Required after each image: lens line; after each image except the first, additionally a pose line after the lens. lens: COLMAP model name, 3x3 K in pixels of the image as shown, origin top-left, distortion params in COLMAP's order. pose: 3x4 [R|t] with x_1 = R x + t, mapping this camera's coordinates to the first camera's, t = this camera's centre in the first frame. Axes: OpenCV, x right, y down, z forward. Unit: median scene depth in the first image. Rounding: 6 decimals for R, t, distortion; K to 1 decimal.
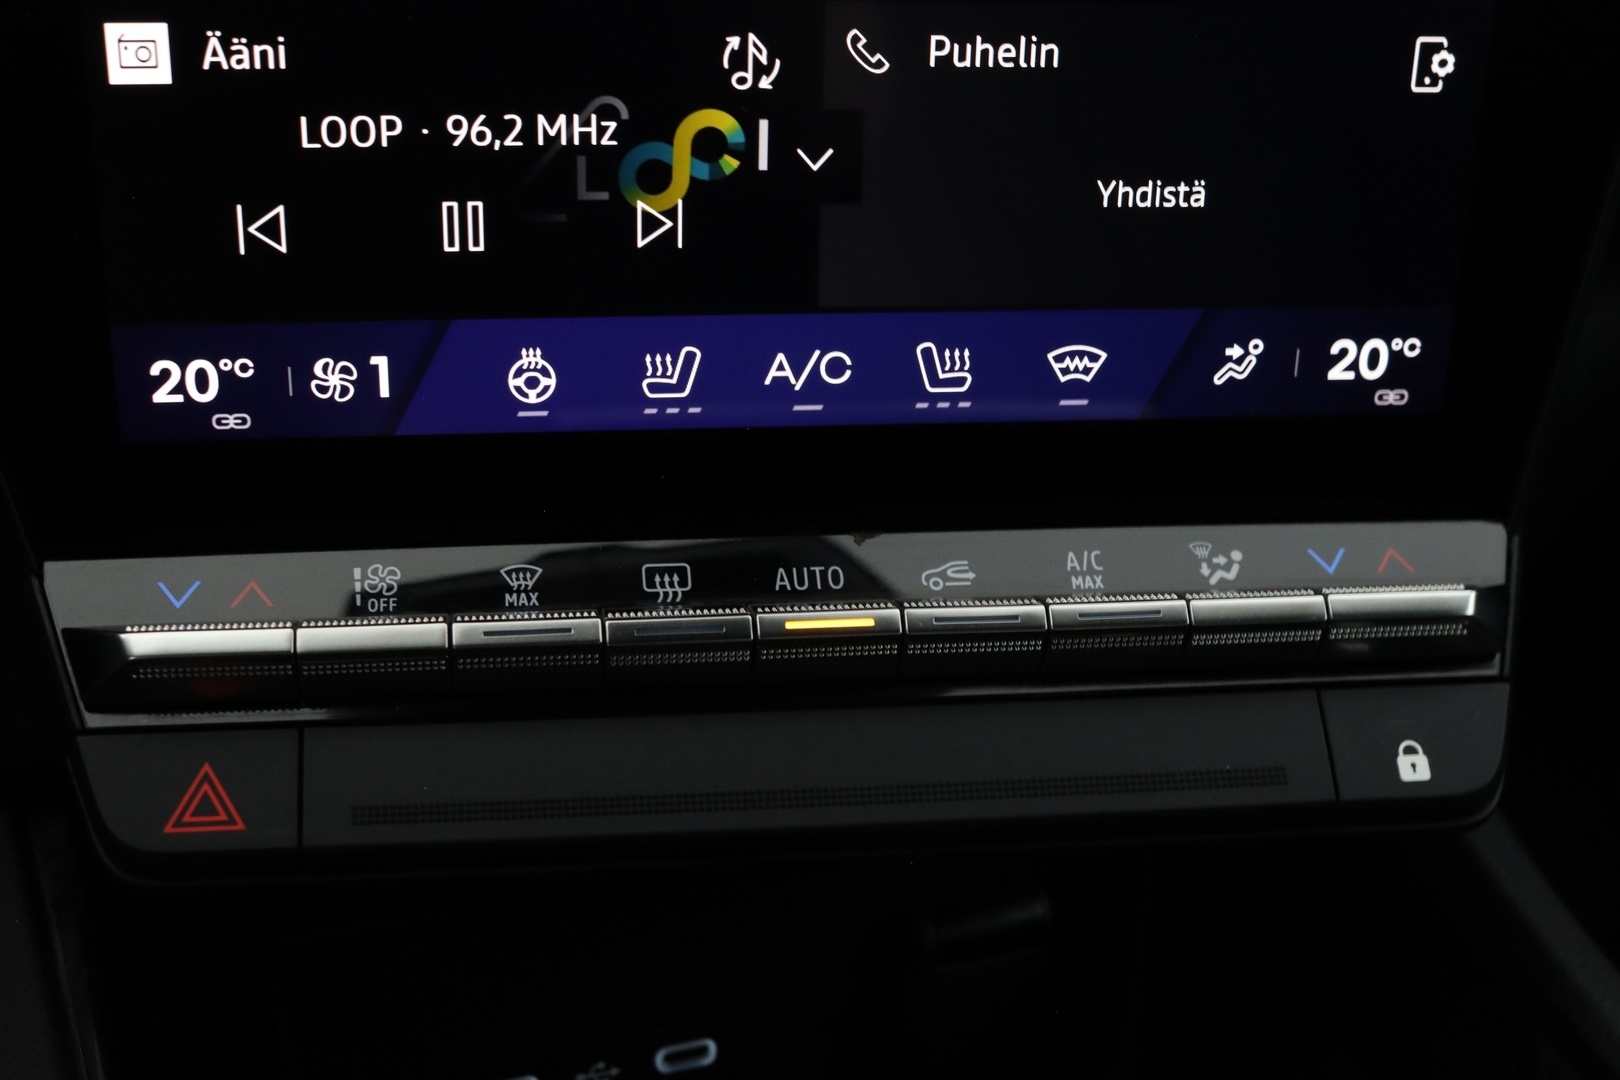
lens RADIAL K [[2213.9, 0, 810.0], [0, 2213.9, 540.0], [0, 0, 1]] dist [-0.037889, -0.023798]
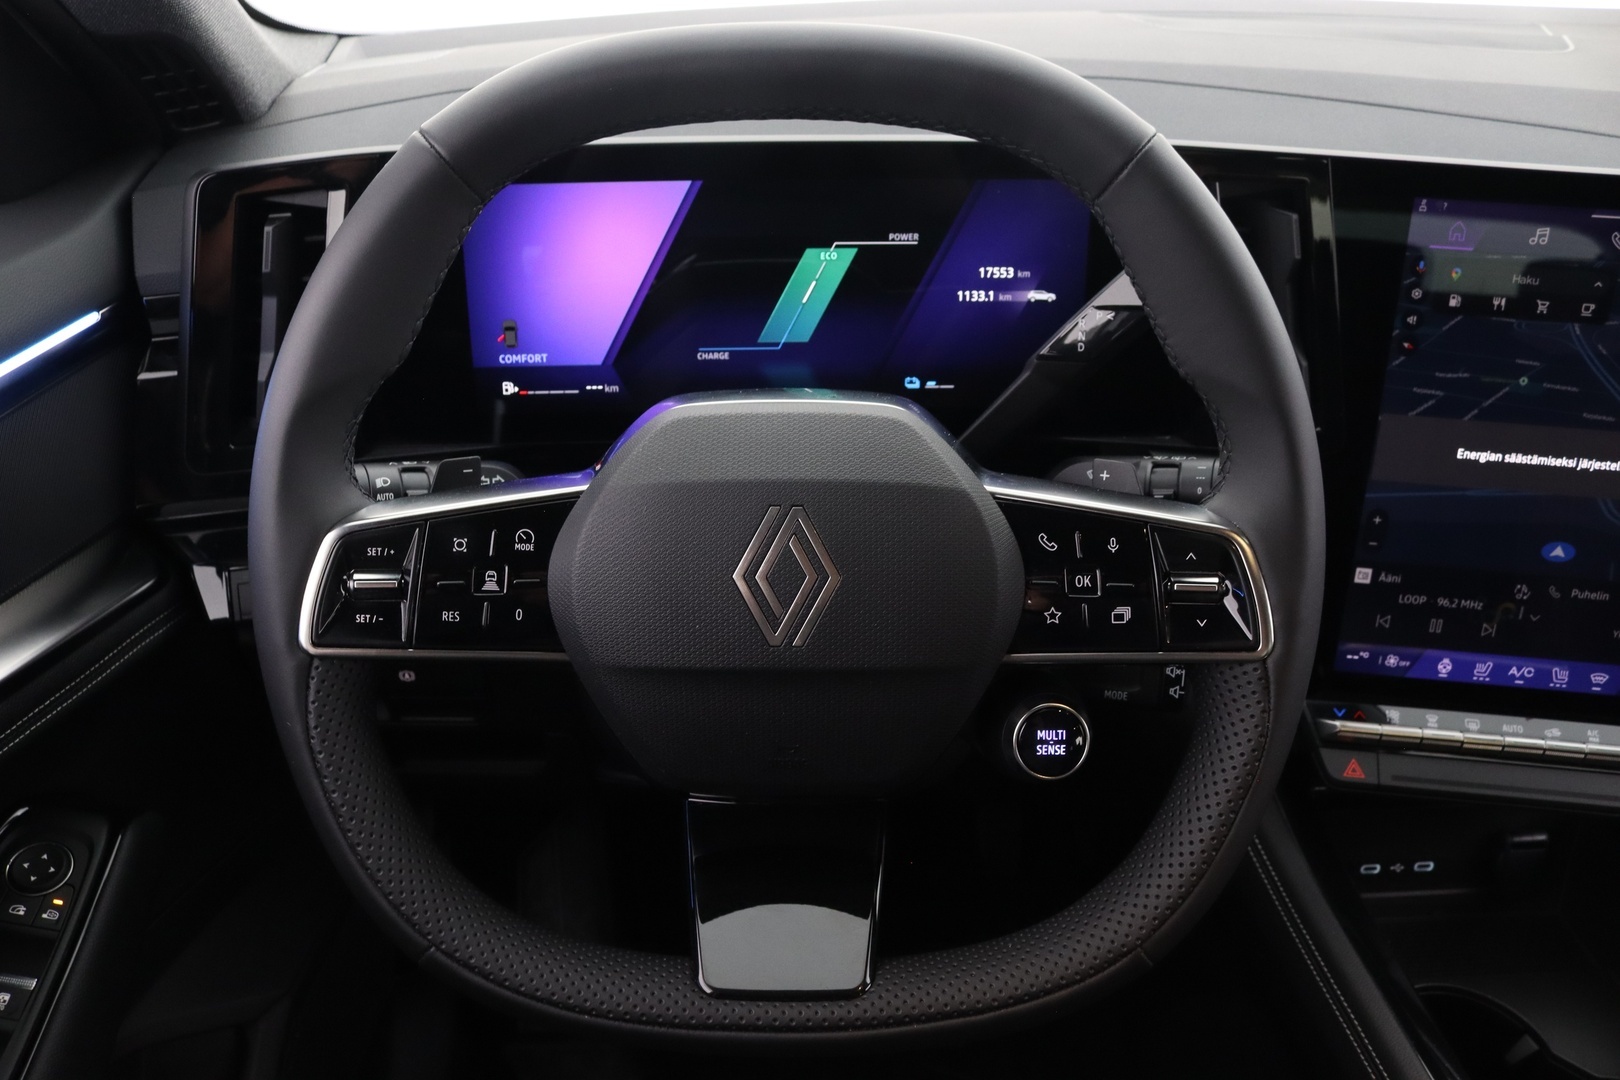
lens RADIAL K [[1320.5, 0, 810.0], [0, 1320.5, 540.0], [0, 0, 1]] dist [-0.190909, 0.209505]
pose [[0.963489, 0.100481, -0.248180, -0.646869], [-0.118428, 0.991242, -0.058438, -0.032280], [0.240134, 0.085696, 0.966950, -1.345324]]
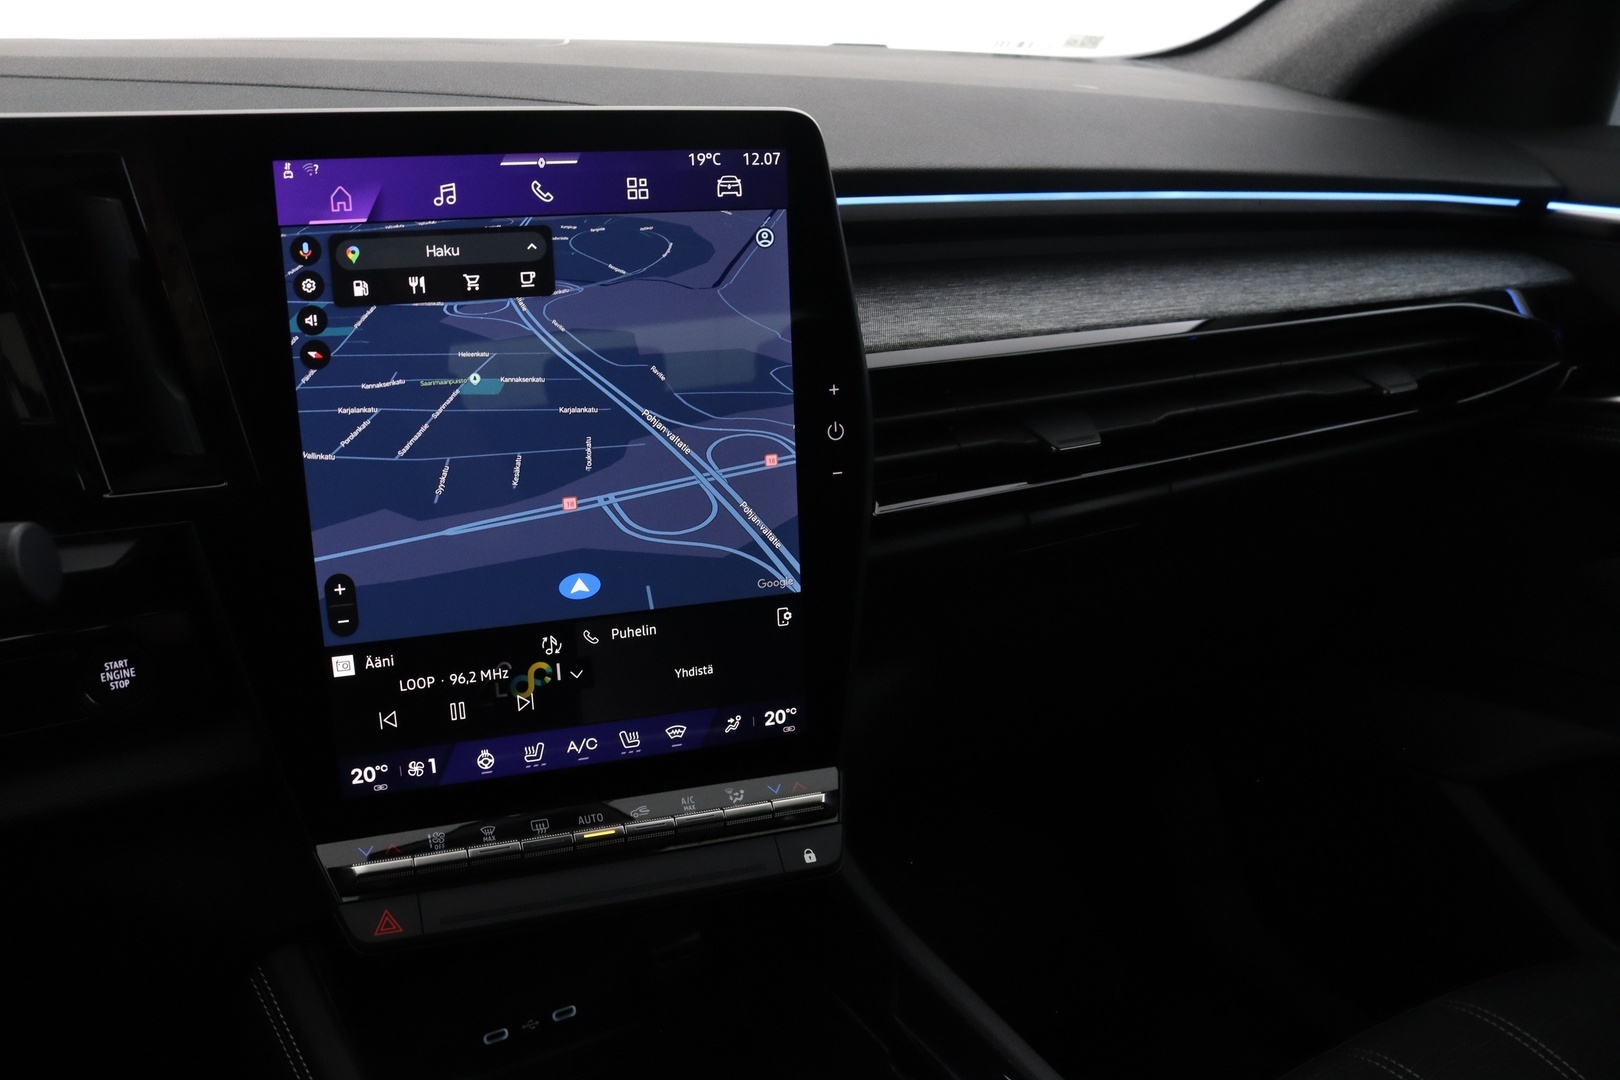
lens RADIAL K [[1320.5, 0, 810.0], [0, 1320.5, 540.0], [0, 0, 1]] dist [-0.190909, 0.209505]
pose [[0.978642, -0.097383, 0.181044, 0.007505], [0.128425, 0.977296, -0.168522, -0.014617], [-0.160523, 0.188173, 0.968929, -0.744457]]
